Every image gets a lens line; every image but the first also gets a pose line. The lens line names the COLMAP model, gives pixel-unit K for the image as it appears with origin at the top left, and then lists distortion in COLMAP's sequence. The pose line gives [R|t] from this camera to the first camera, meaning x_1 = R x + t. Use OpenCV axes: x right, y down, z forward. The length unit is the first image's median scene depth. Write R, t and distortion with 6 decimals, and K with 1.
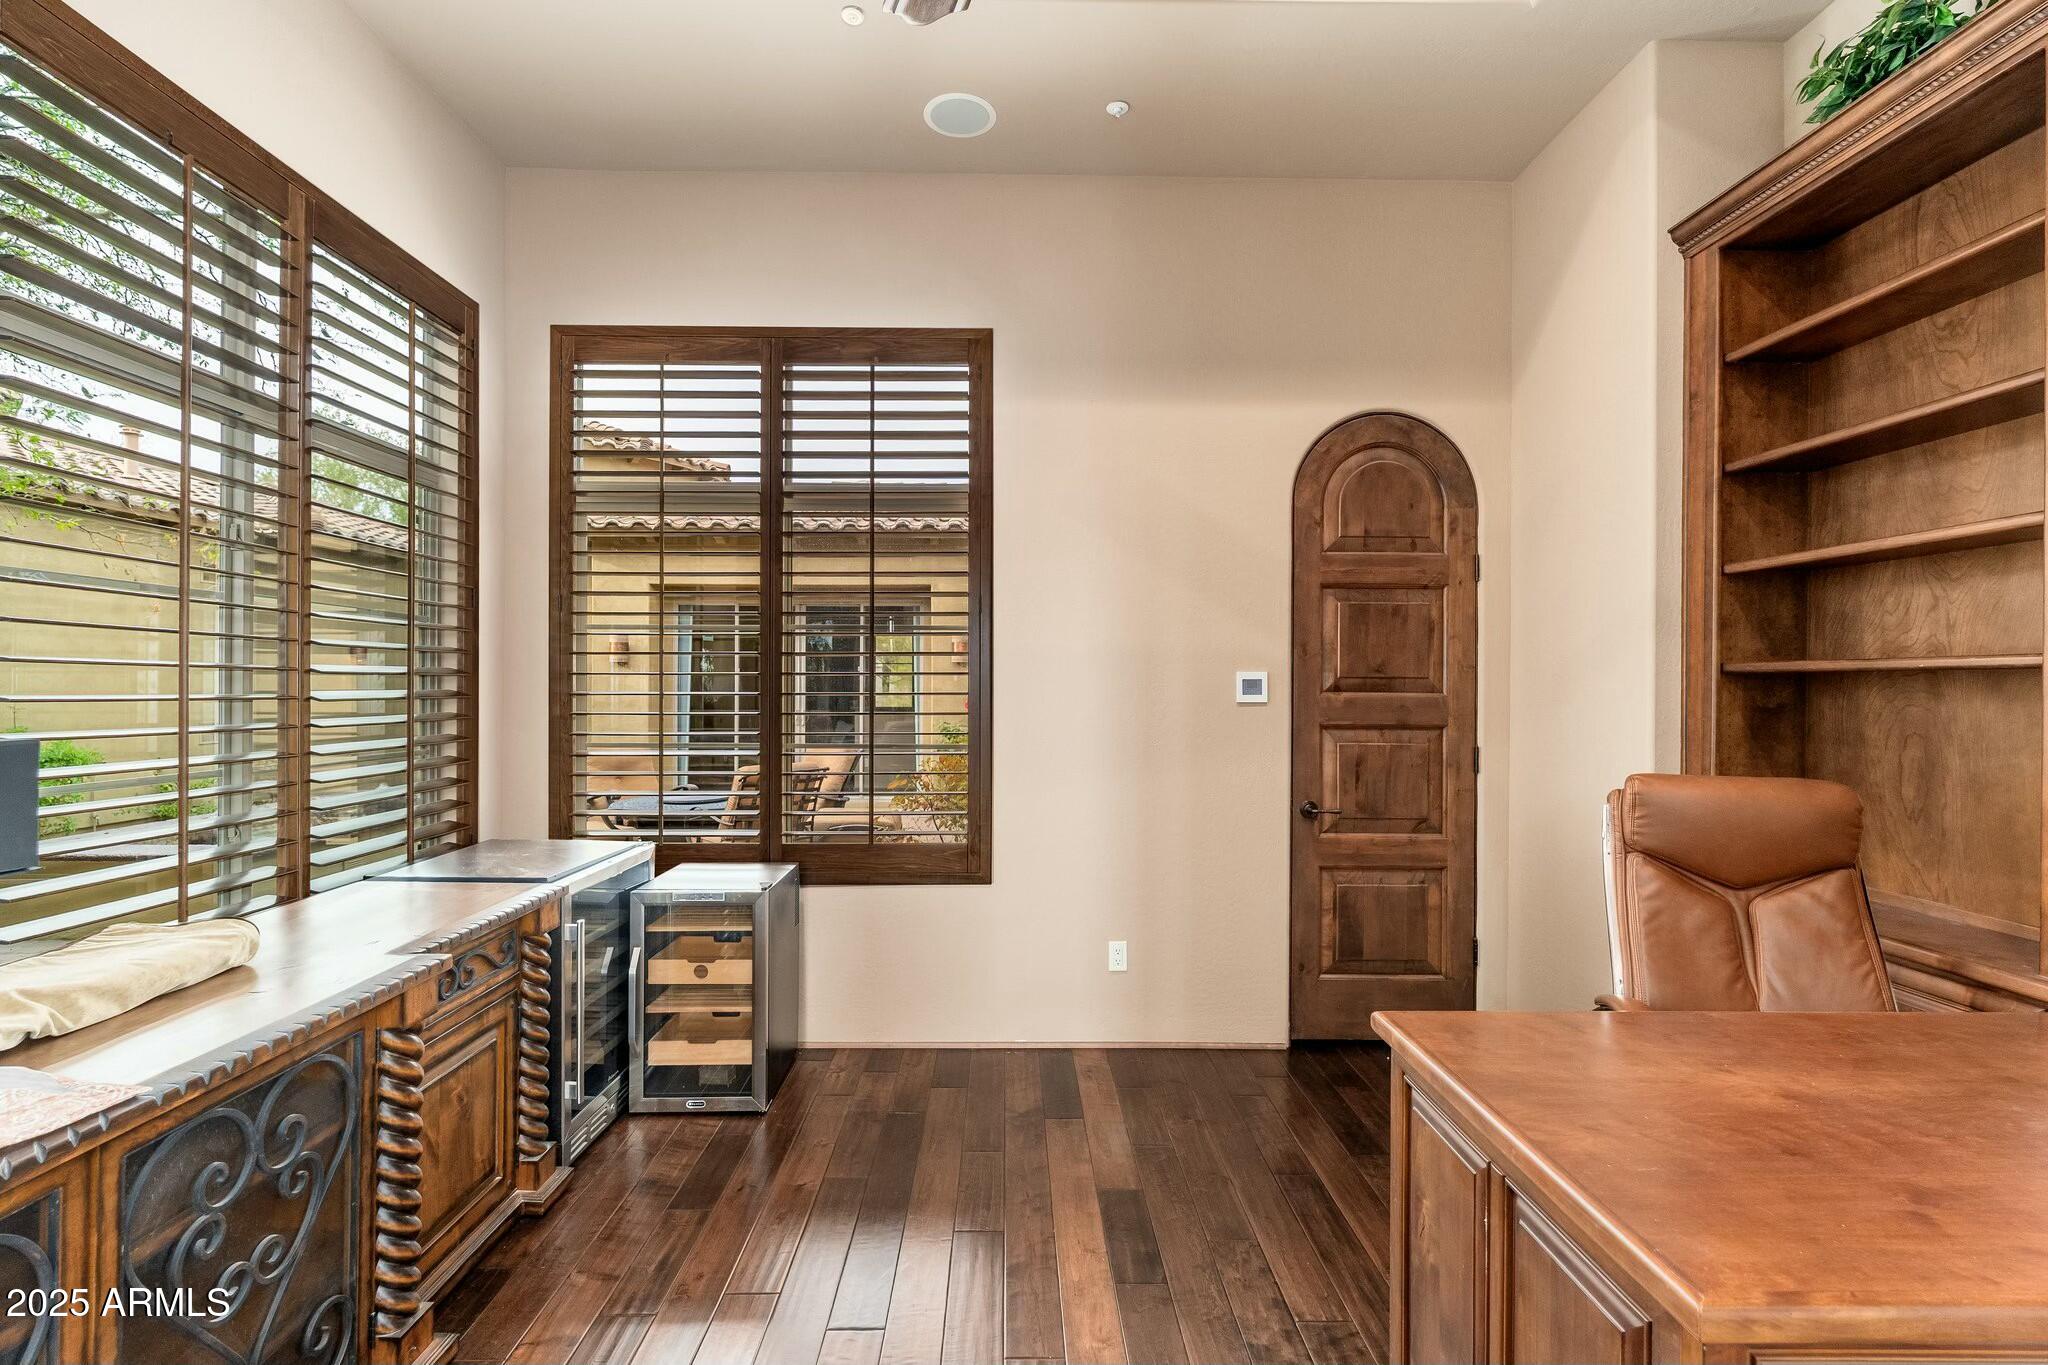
lens RADIAL K [[914.7, 0, 1024.0], [0, 914.7, 682.5], [0, 0, 1]] dist [-0.004288, -0.000463]
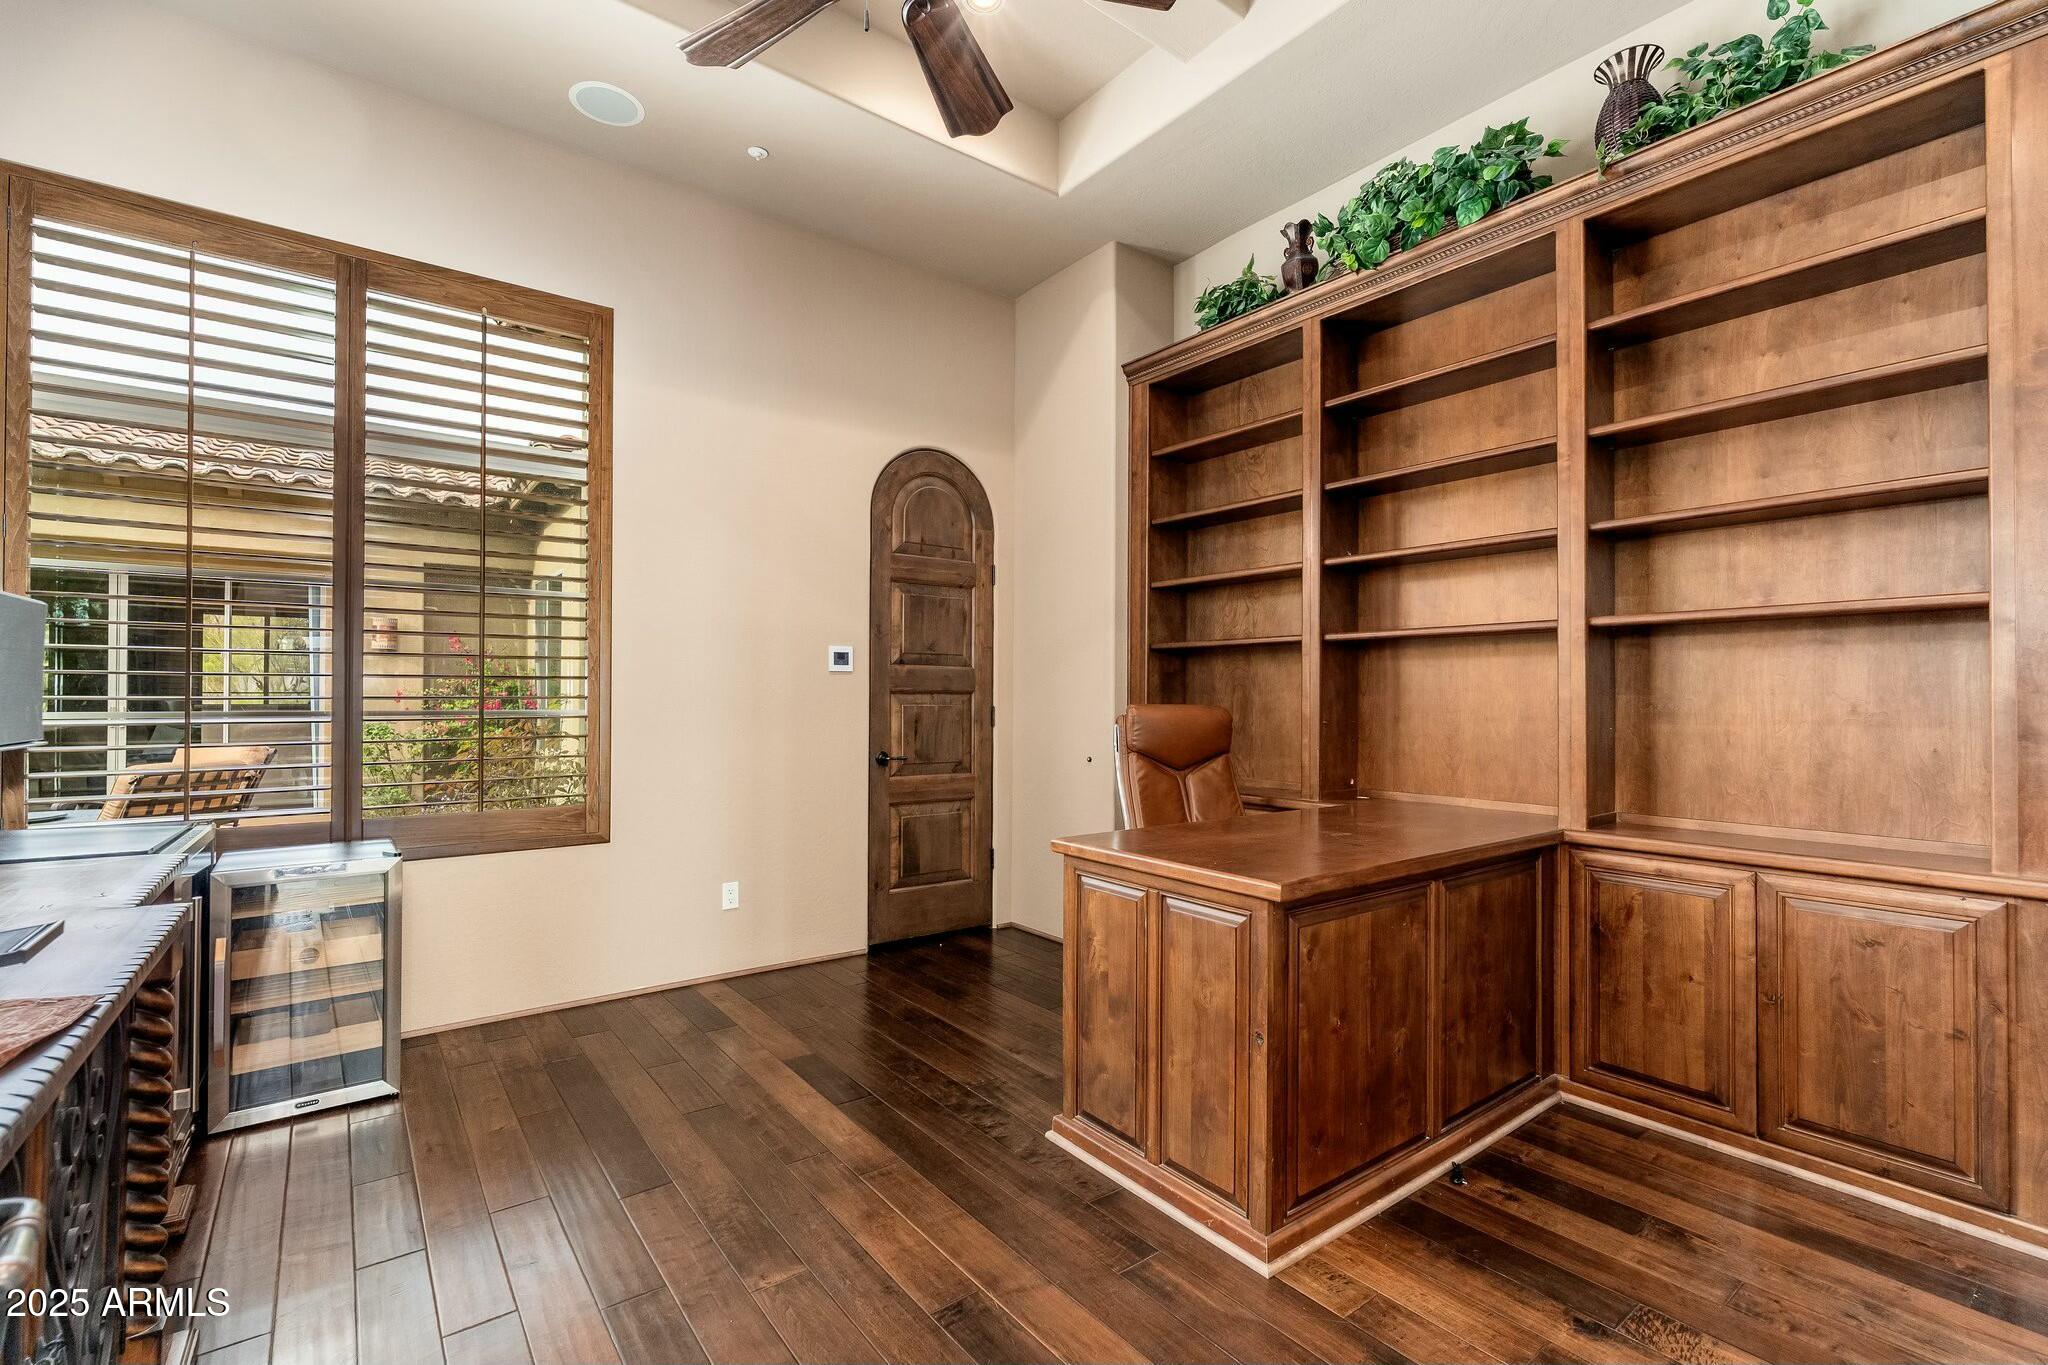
lens RADIAL K [[914.7, 0, 1024.0], [0, 914.7, 682.5], [0, 0, 1]] dist [-0.004288, -0.000463]
pose [[0.798538, 0.009061, 0.601876, -0.290567], [-0.001994, 0.999921, -0.012407, 0.052162], [-0.601941, 0.008707, 0.798493, -0.113881]]
